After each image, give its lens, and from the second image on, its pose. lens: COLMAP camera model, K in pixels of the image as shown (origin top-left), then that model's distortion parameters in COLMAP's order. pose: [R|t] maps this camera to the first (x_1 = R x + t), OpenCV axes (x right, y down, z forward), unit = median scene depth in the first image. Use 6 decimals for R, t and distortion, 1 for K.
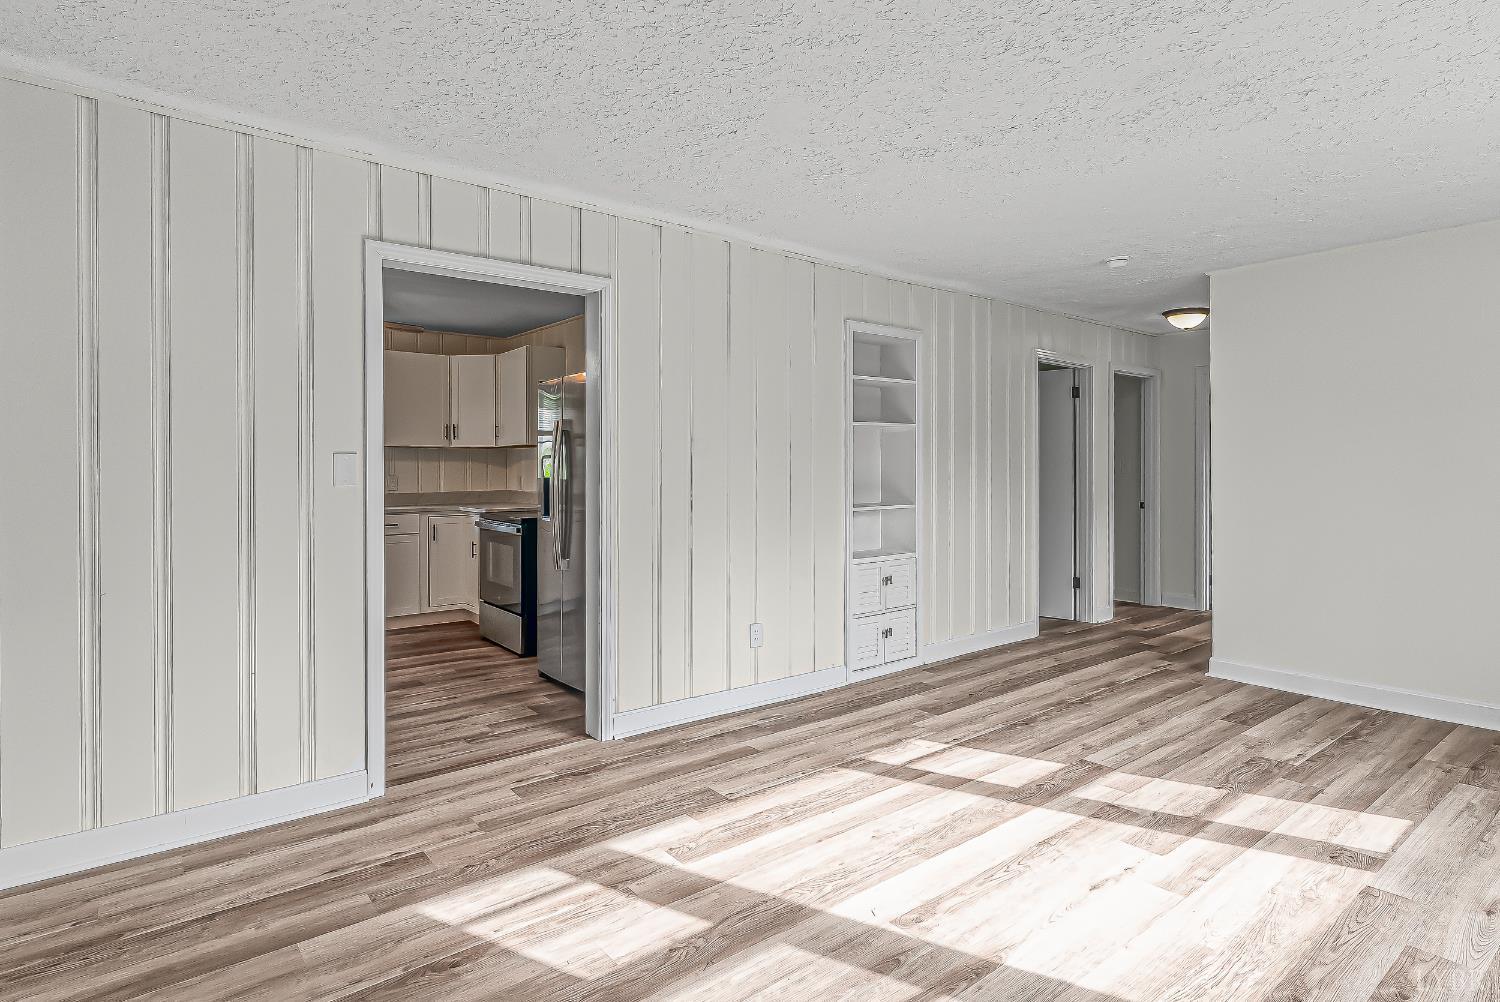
lens RADIAL K [[764.6, 0, 716.2], [0, 764.6, 481.2], [0, 0, 1]] dist [0.000867, 0.000132]
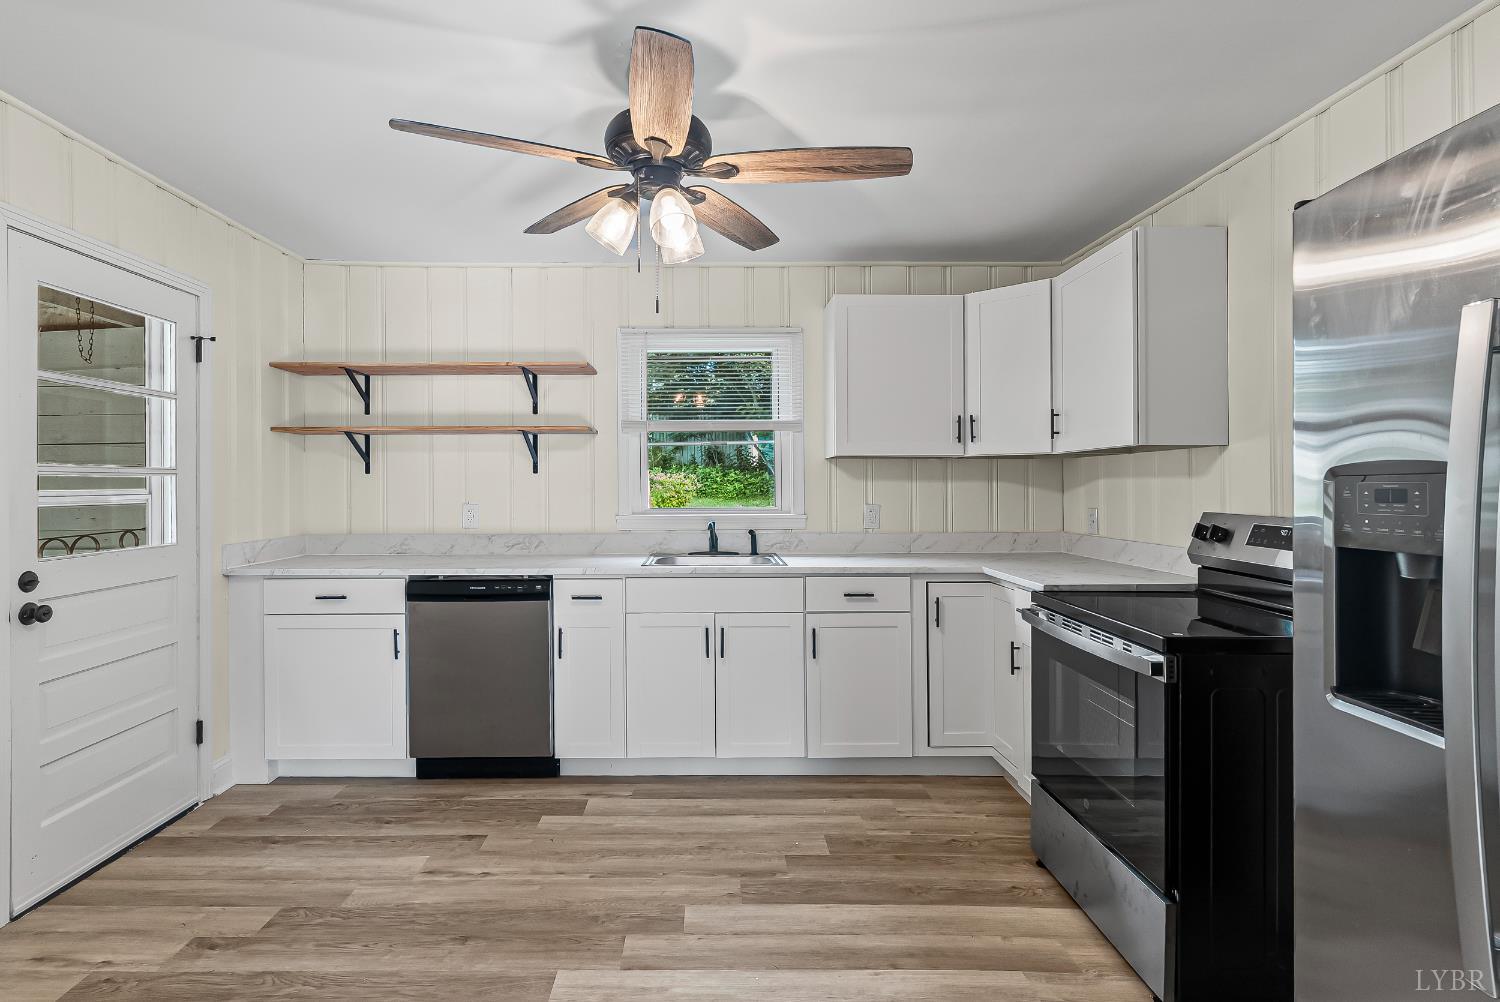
lens RADIAL K [[734.7, 0, 716.1], [0, 734.7, 491.0], [0, 0, 1]] dist [0.000084, 0.000008]
pose [[0.800211, 0.000532, -0.599718, -0.183262], [0.000427, 0.999999, 0.001457, -0.021155], [0.599718, -0.001422, 0.800210, 0.492487]]
